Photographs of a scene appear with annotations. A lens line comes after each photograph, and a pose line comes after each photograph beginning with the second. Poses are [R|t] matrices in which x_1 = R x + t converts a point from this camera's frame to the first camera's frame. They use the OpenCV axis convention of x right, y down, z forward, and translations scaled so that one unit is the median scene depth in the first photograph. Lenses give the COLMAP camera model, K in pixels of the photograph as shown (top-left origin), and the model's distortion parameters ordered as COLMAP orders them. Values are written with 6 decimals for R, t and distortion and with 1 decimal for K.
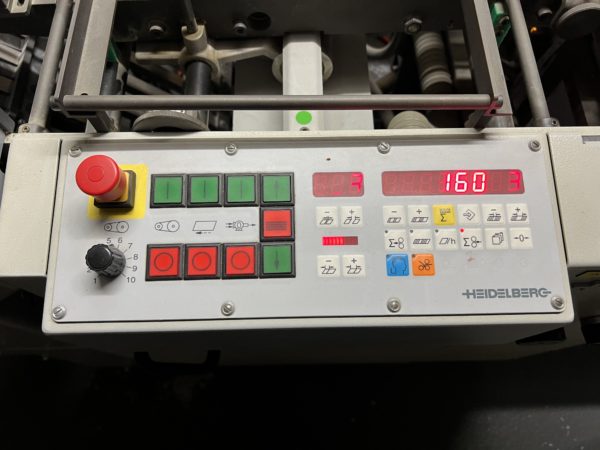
lens RADIAL K [[455.5, 0, 300.0], [0, 455.5, 225.1], [0, 0, 1]] dist [-0.002119, 0.000155]
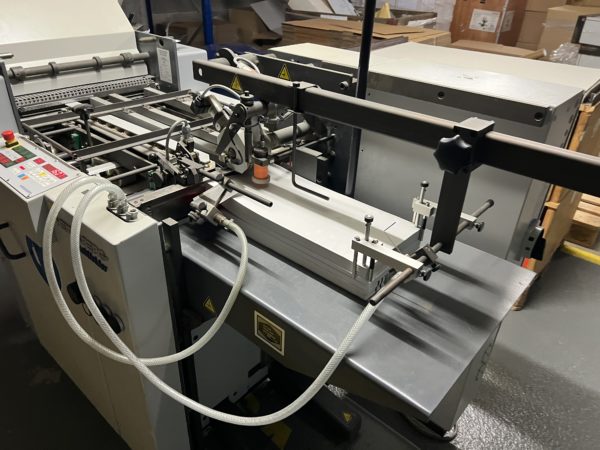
lens RADIAL K [[455.5, 0, 299.7], [0, 455.5, 225.3], [0, 0, 1]] dist [-0.002119, 0.000155]
pose [[0.730626, 0.360498, -0.579851, 3.745460], [-0.645831, 0.640466, -0.415579, 0.386223], [0.221559, 0.678119, 0.700761, -0.666249]]
